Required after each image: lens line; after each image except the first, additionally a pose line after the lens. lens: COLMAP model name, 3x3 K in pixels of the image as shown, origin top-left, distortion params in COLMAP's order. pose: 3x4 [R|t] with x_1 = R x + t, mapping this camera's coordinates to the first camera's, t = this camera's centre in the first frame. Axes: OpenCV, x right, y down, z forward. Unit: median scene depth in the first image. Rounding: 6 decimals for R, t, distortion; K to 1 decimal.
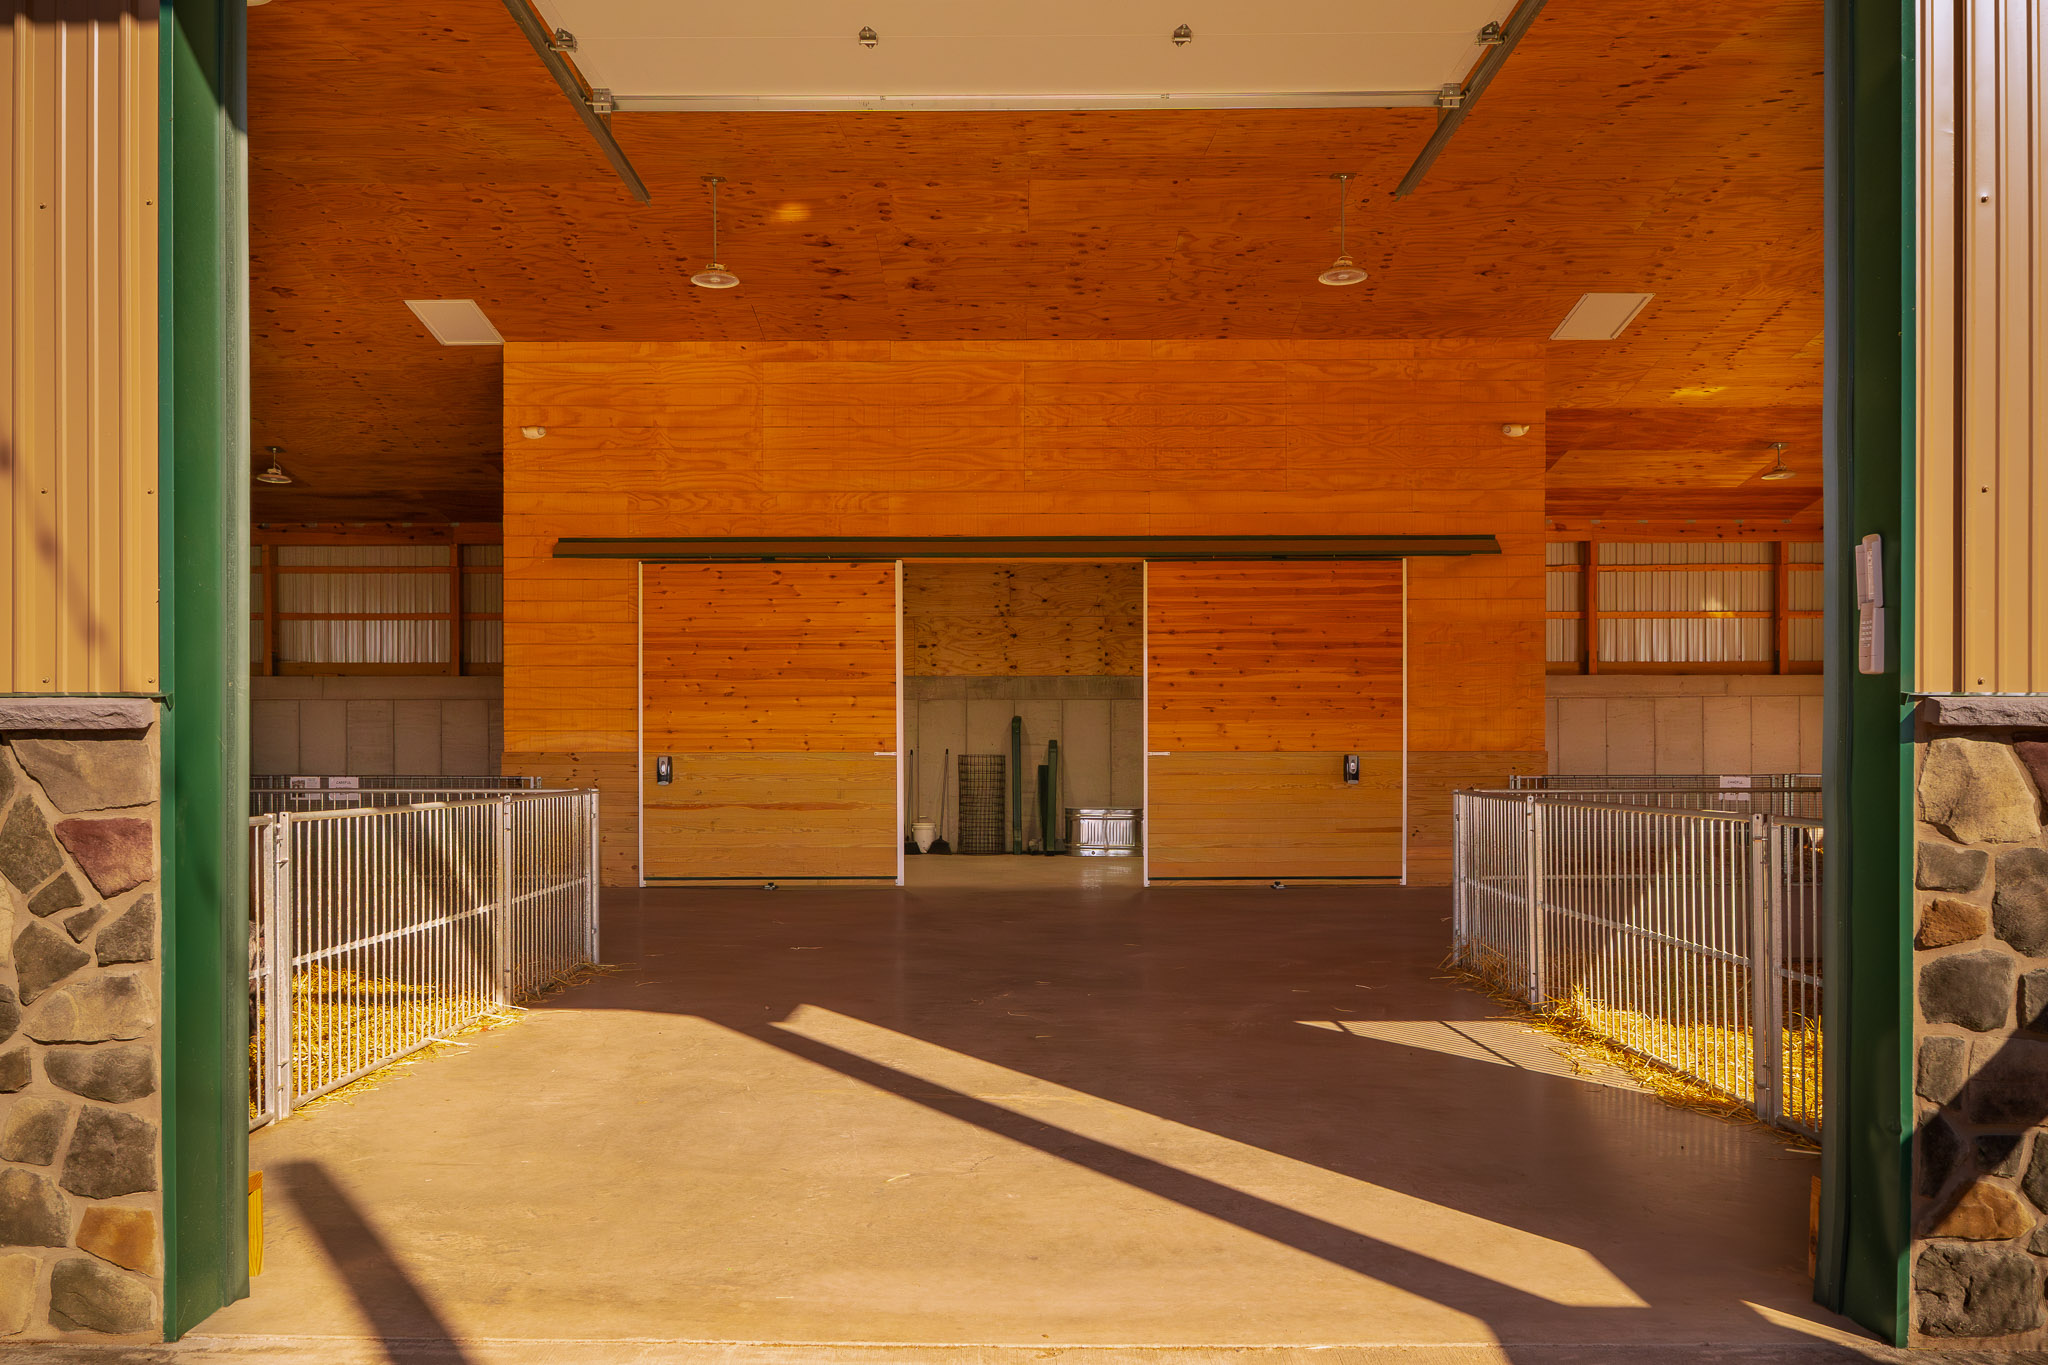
lens RADIAL K [[2038.6, 0, 1016.8], [0, 2038.6, 691.5], [0, 0, 1]] dist [-0.017784, 0.000000]
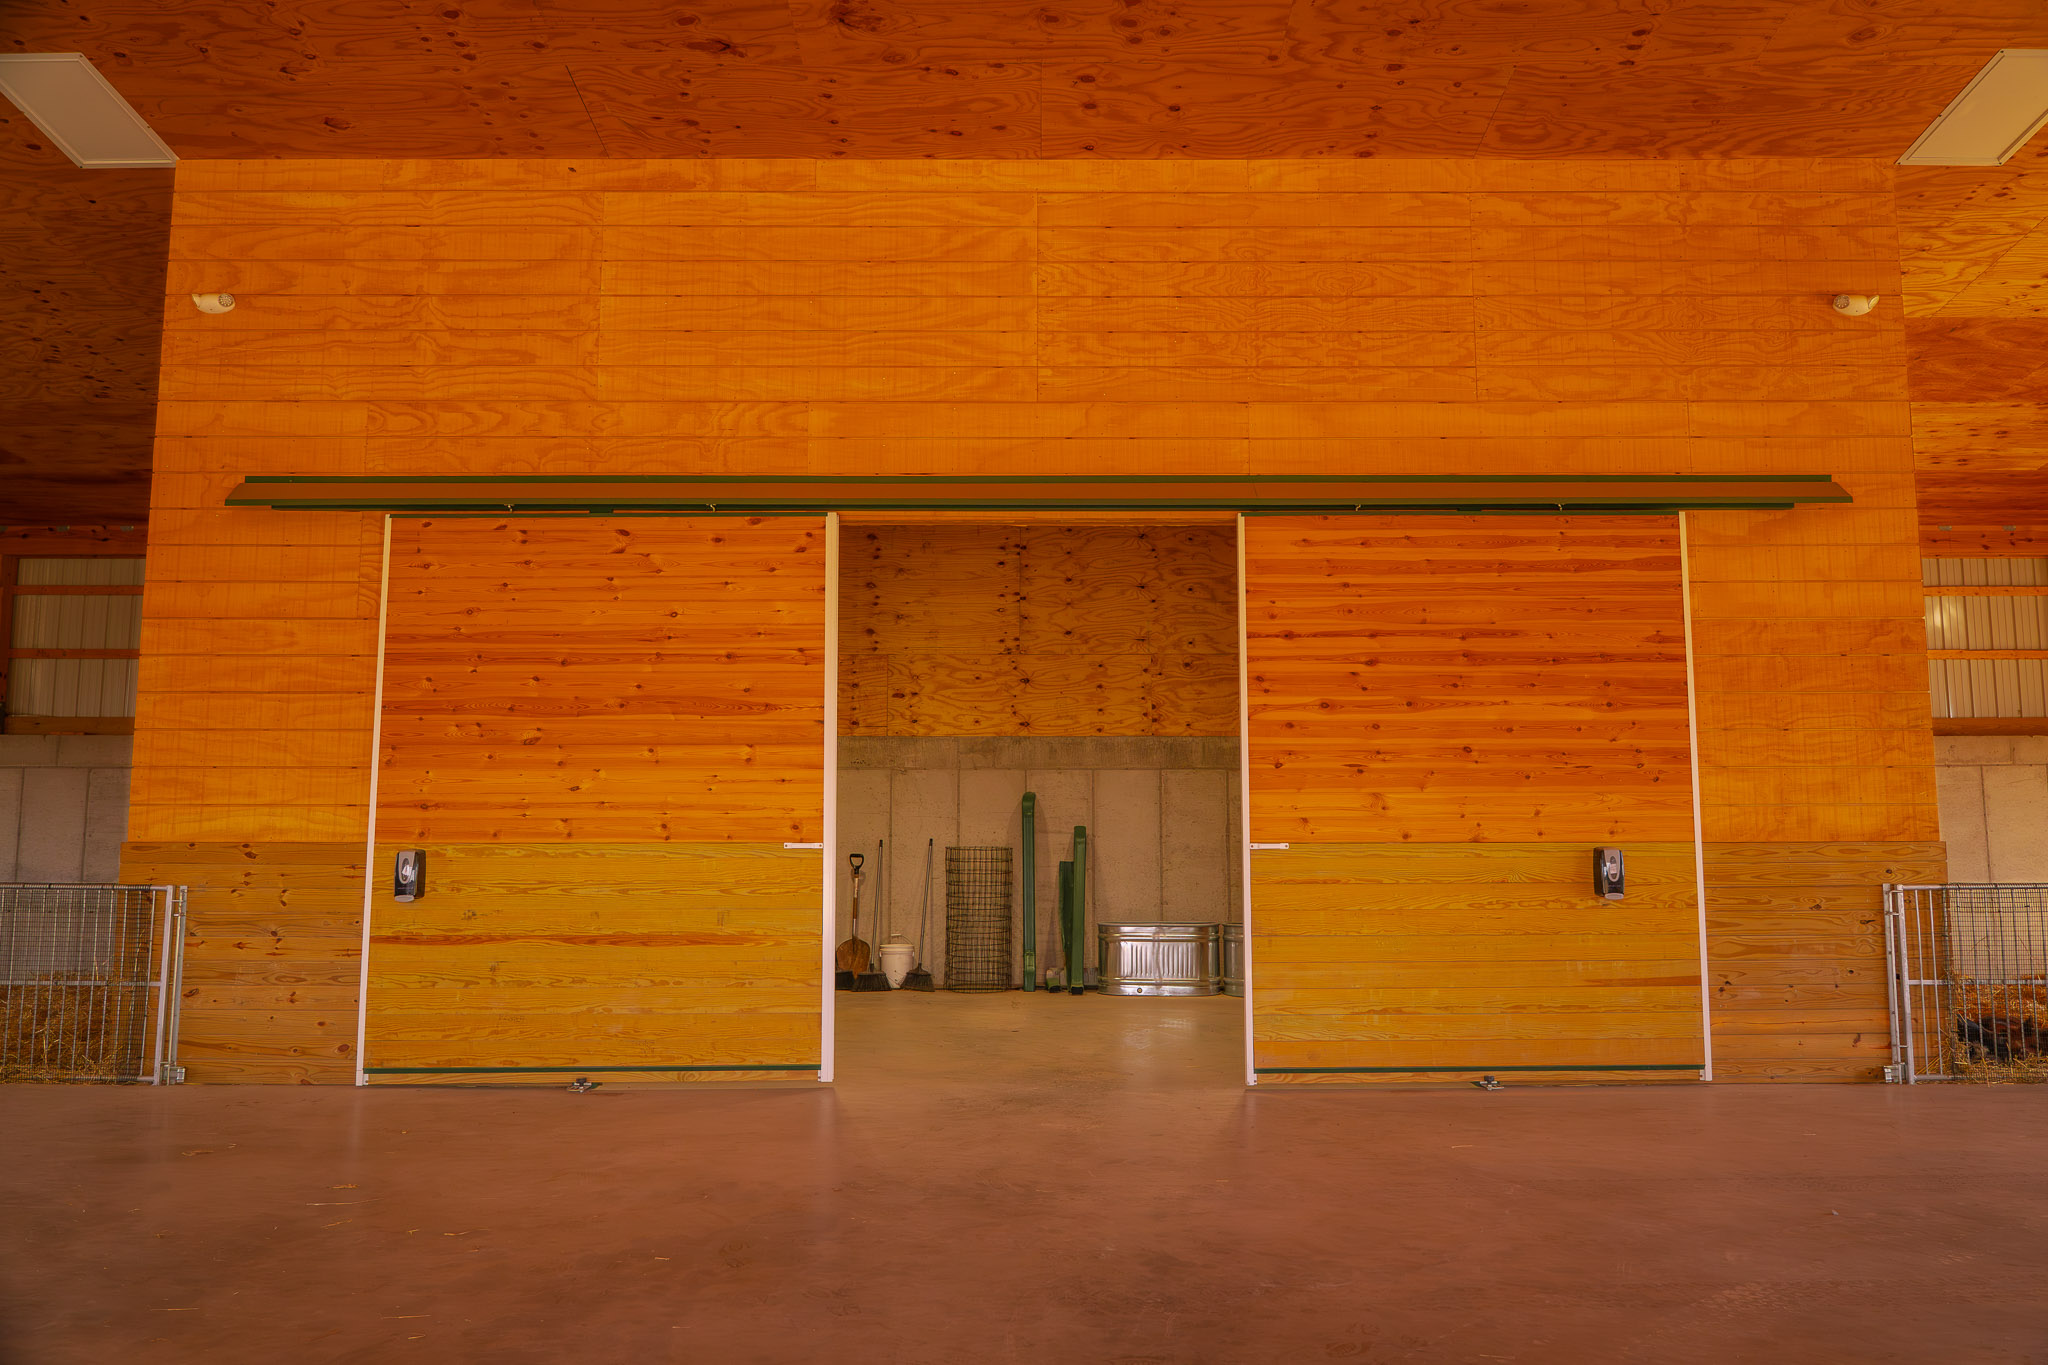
lens RADIAL K [[1408.4, 0, 1038.0], [0, 1408.4, 682.9], [0, 0, 1]] dist [0.000298, -0.011417]
pose [[0.999999, 0.000420, -0.001378, 0.004442], [-0.000532, 0.996566, -0.082802, 0.017546], [0.001339, 0.082803, 0.996565, 0.597146]]
